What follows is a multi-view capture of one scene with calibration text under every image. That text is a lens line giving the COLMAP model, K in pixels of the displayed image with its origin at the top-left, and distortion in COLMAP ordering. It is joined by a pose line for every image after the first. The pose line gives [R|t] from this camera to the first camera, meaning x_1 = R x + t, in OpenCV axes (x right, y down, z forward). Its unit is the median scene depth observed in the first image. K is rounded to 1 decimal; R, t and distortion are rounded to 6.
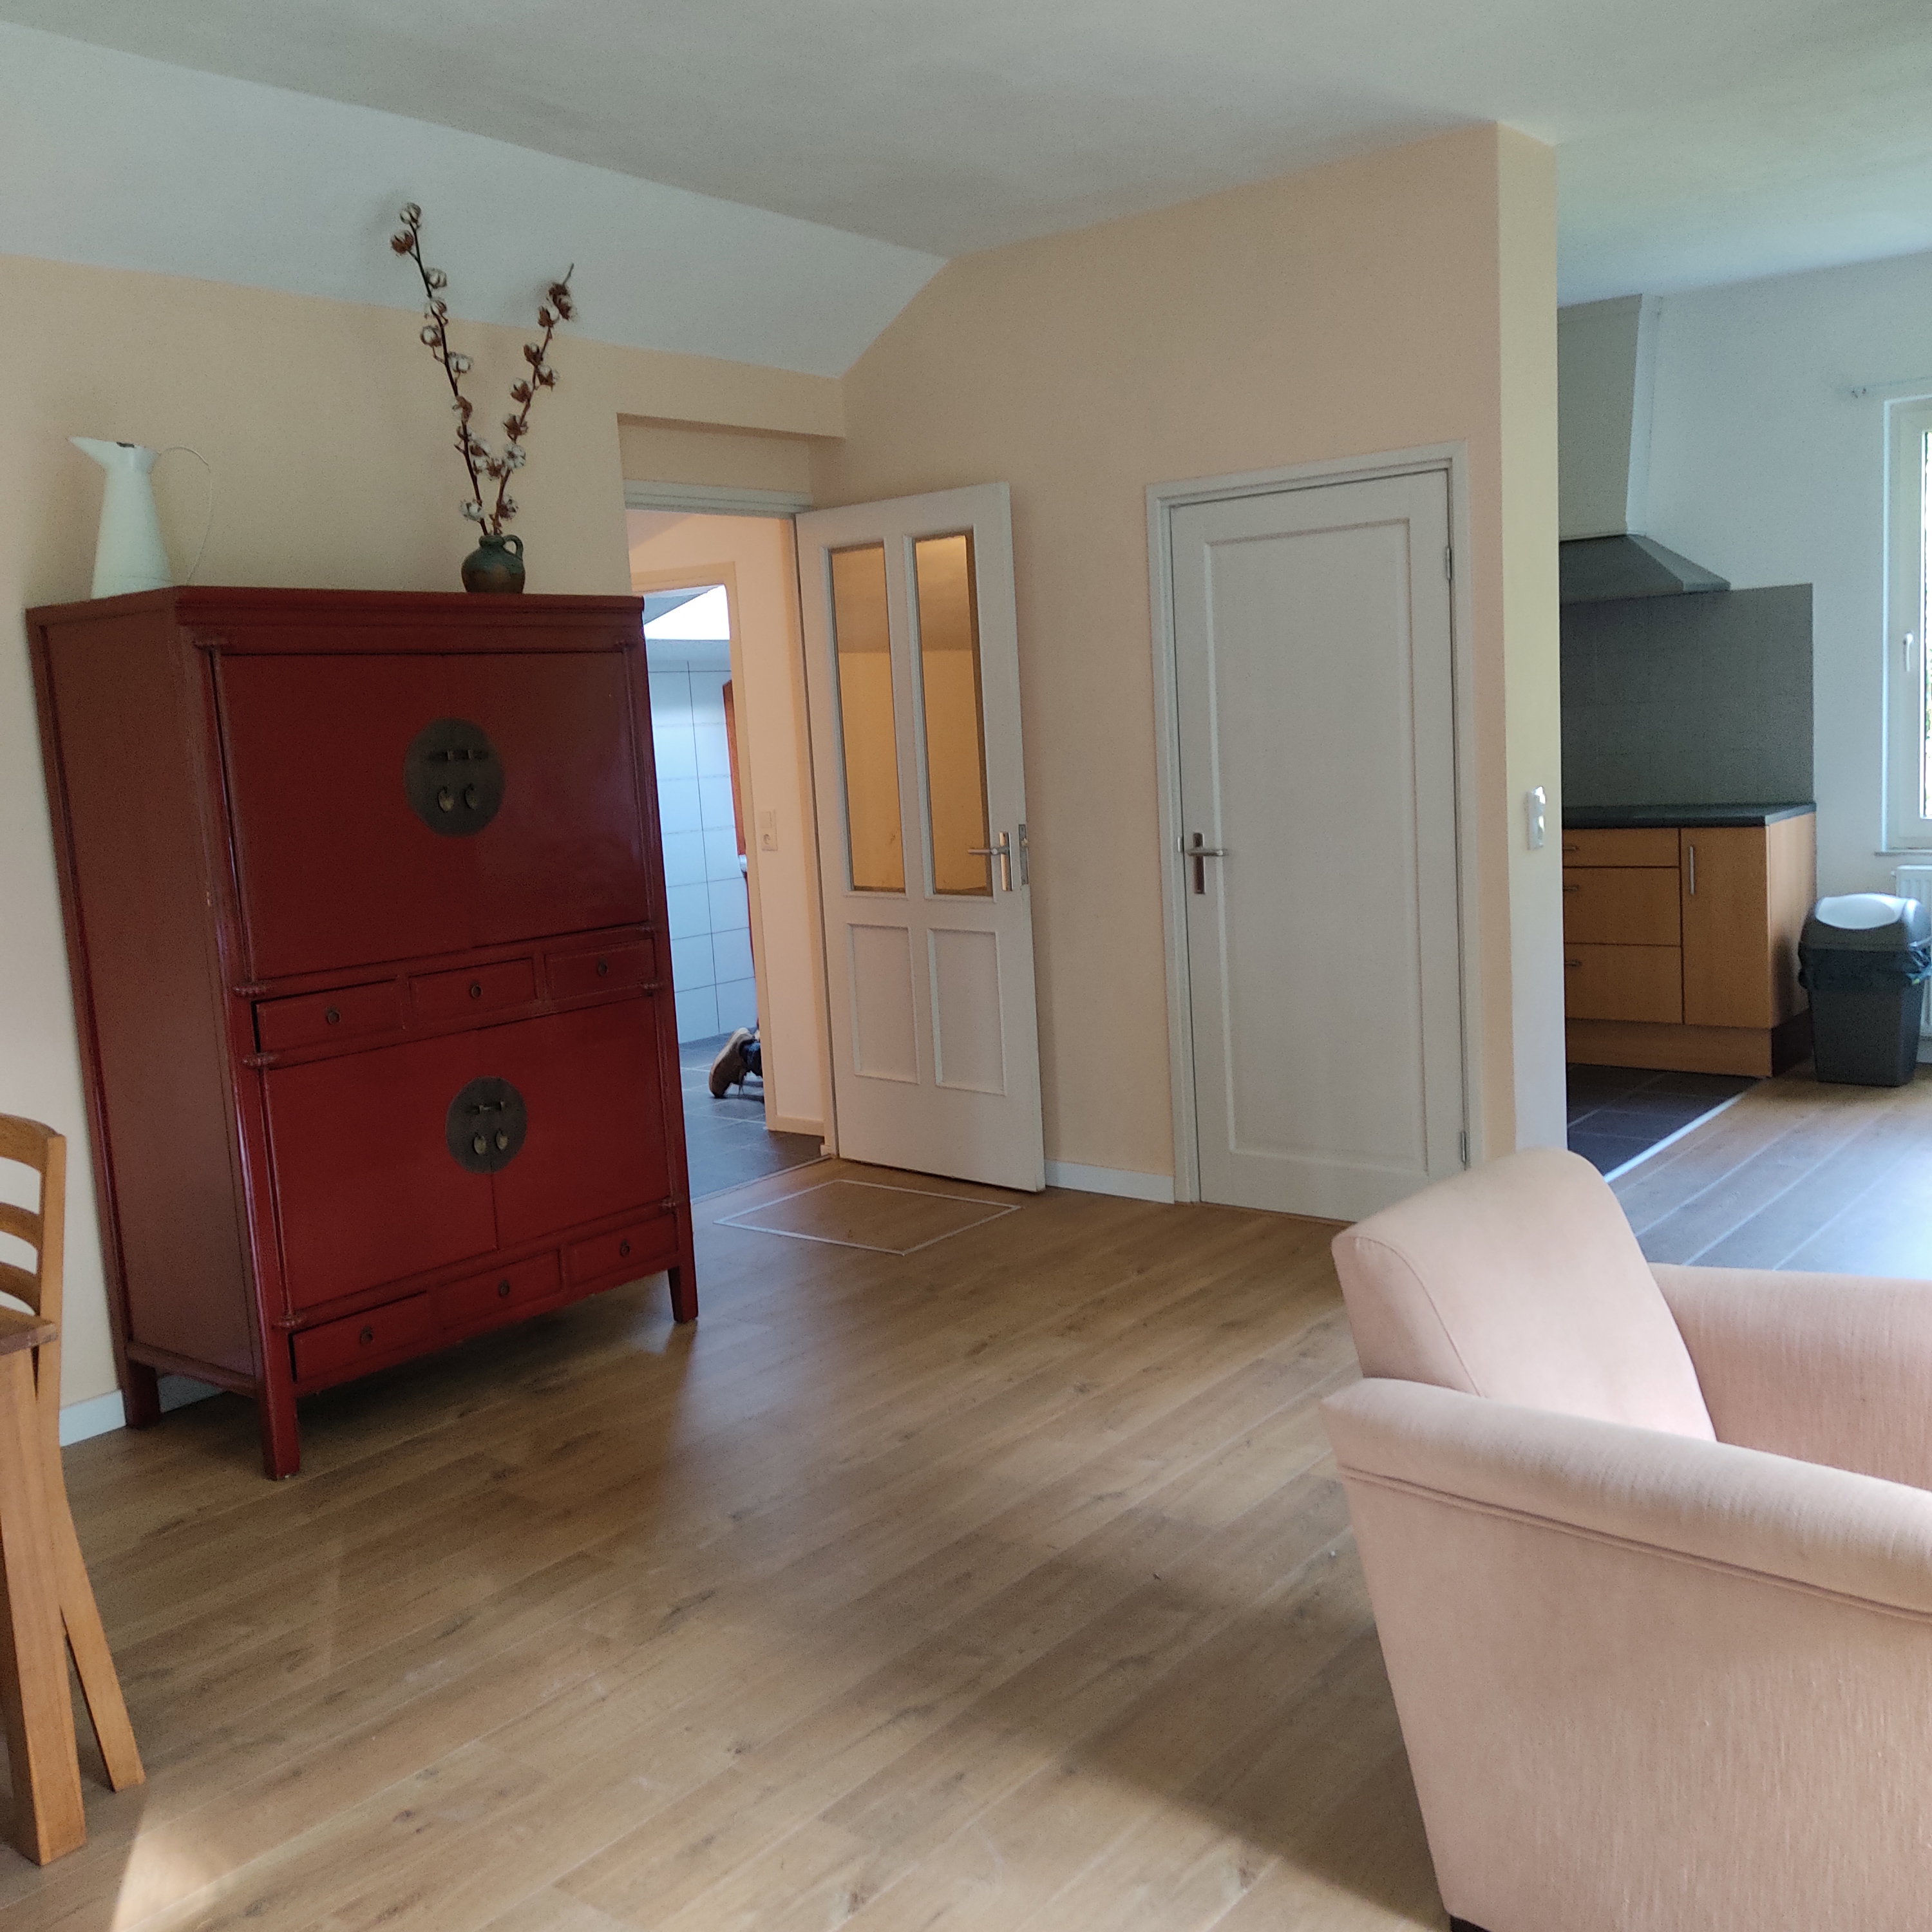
lens RADIAL K [[1896.0, 0, 966.0], [0, 1896.0, 966.0], [0, 0, 1]] dist [0.118287, -0.175648]
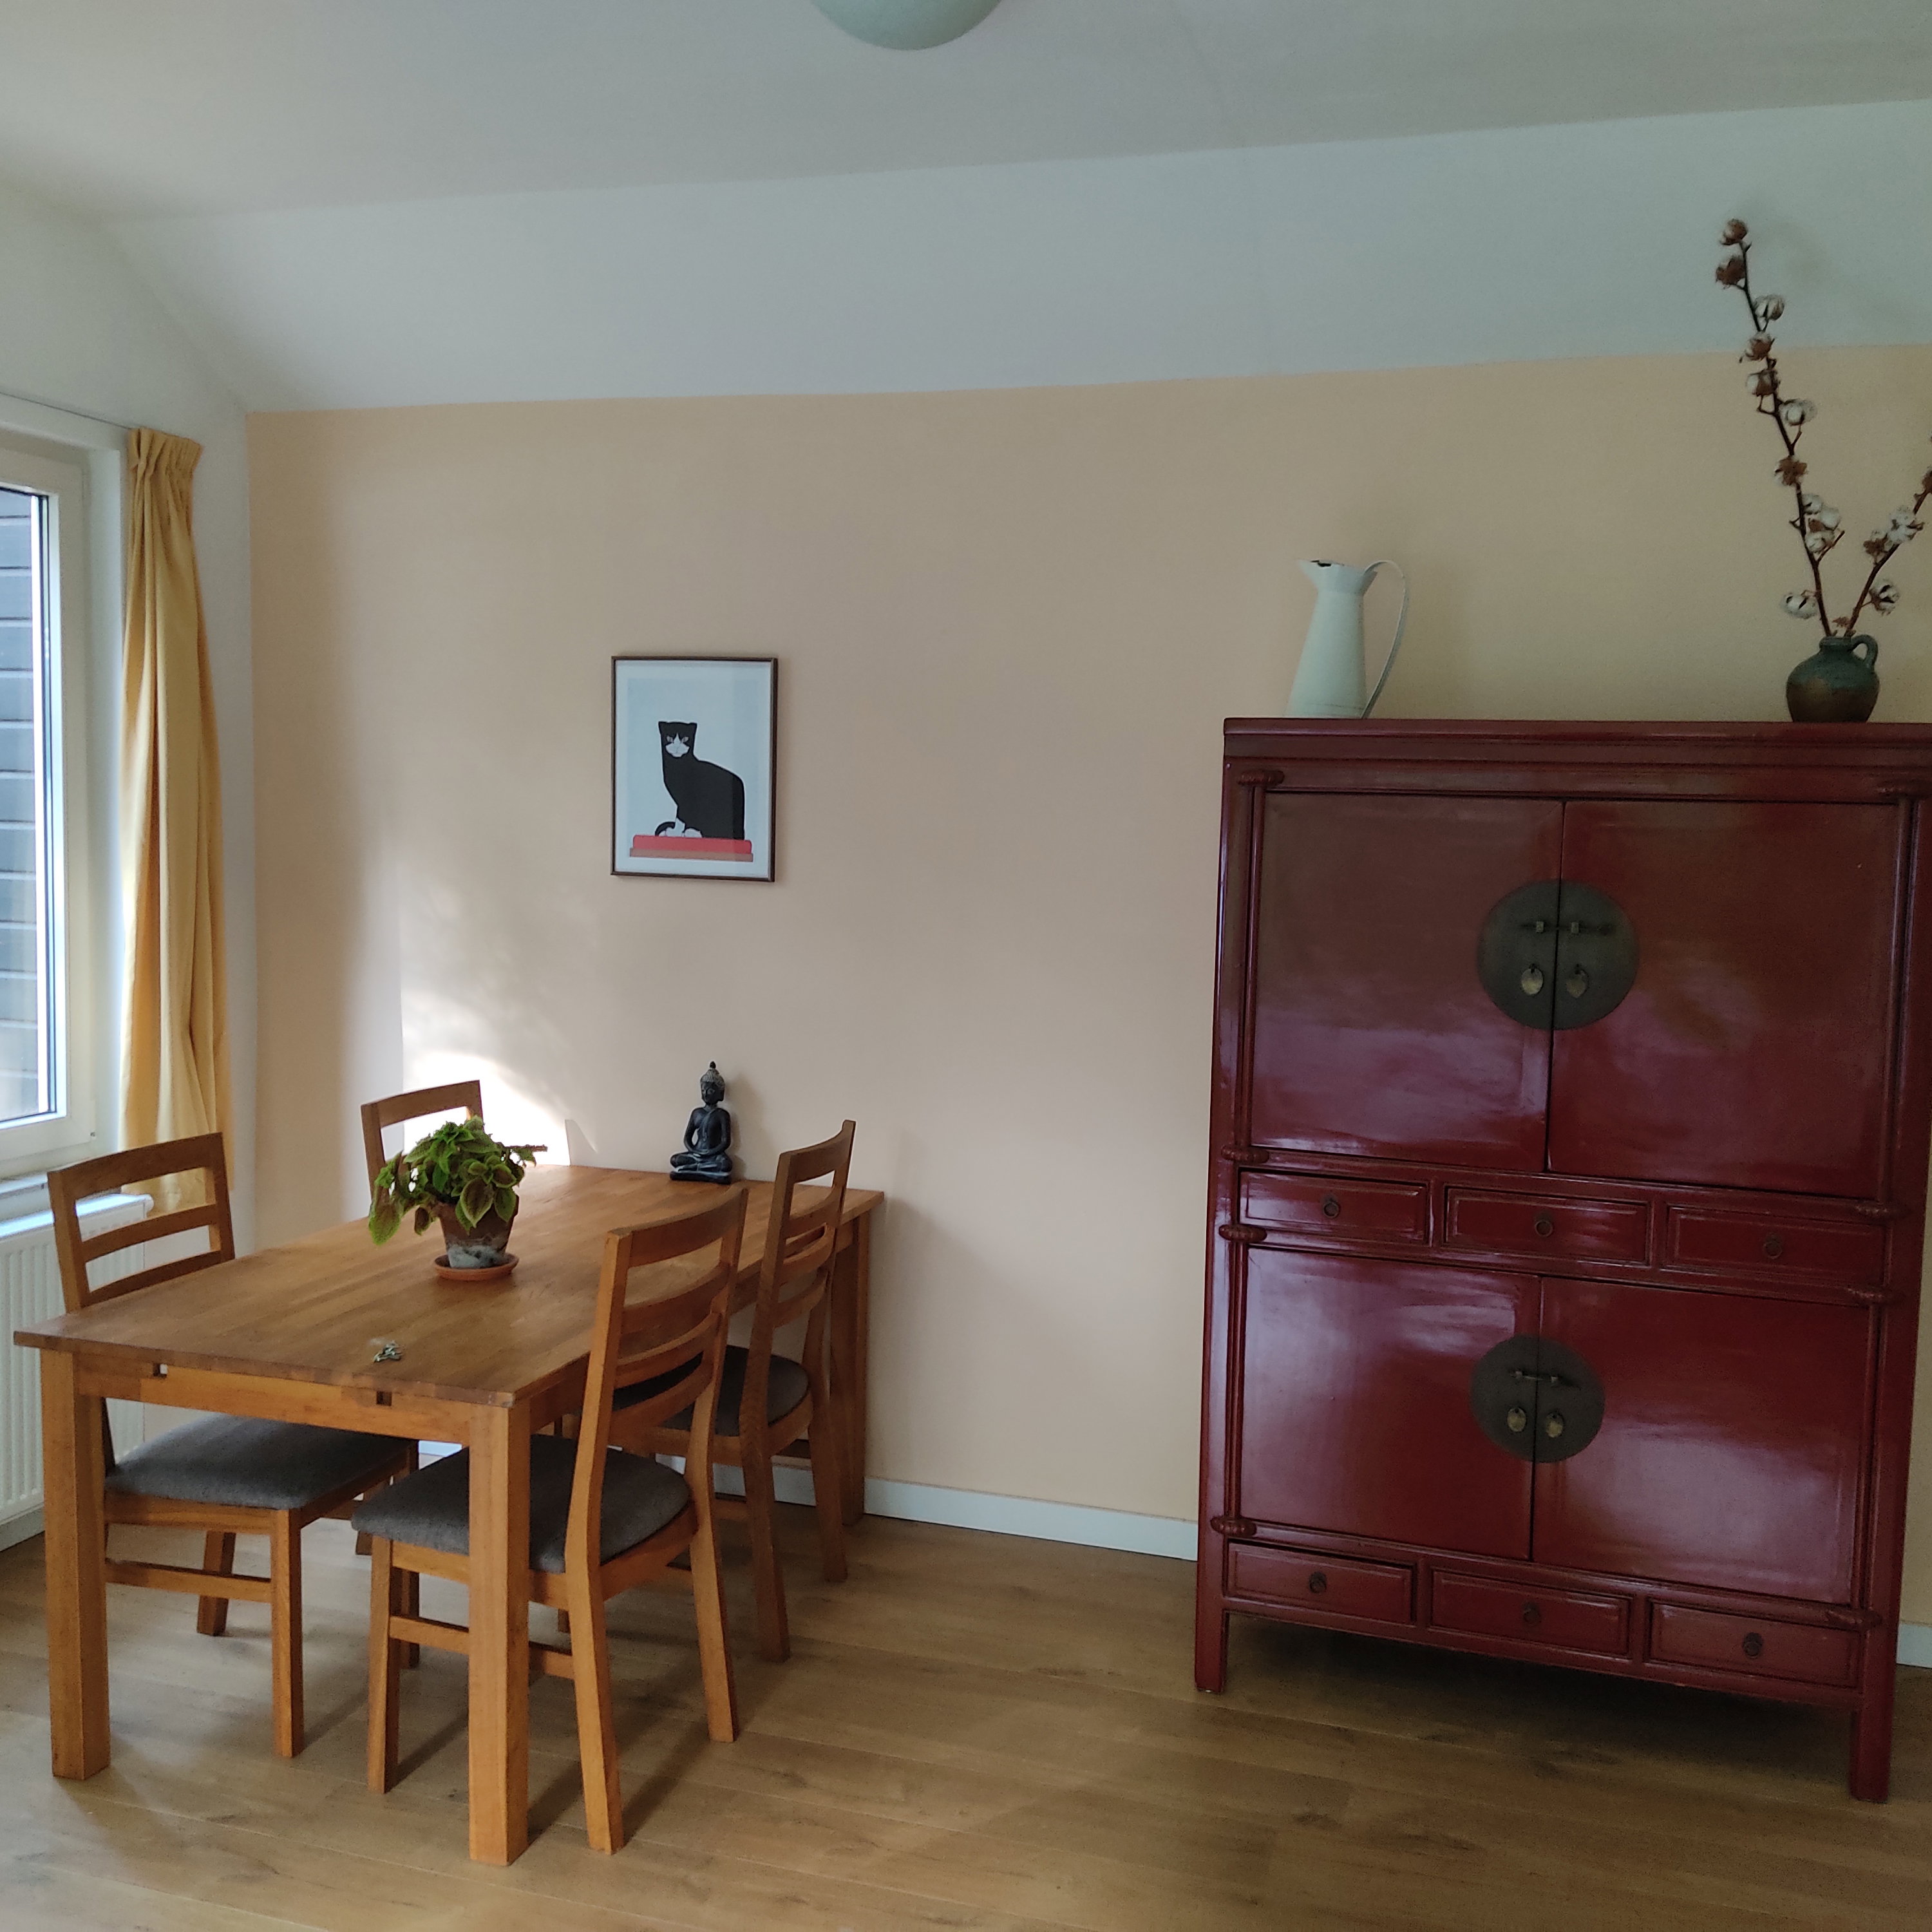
lens RADIAL K [[1896.0, 0, 966.0], [0, 1896.0, 966.0], [0, 0, 1]] dist [0.118287, -0.175648]
pose [[0.359394, 0.137035, -0.923069, 0.351428], [-0.167839, 0.982521, 0.080514, -0.110057], [0.917968, 0.125991, 0.376112, 0.456515]]
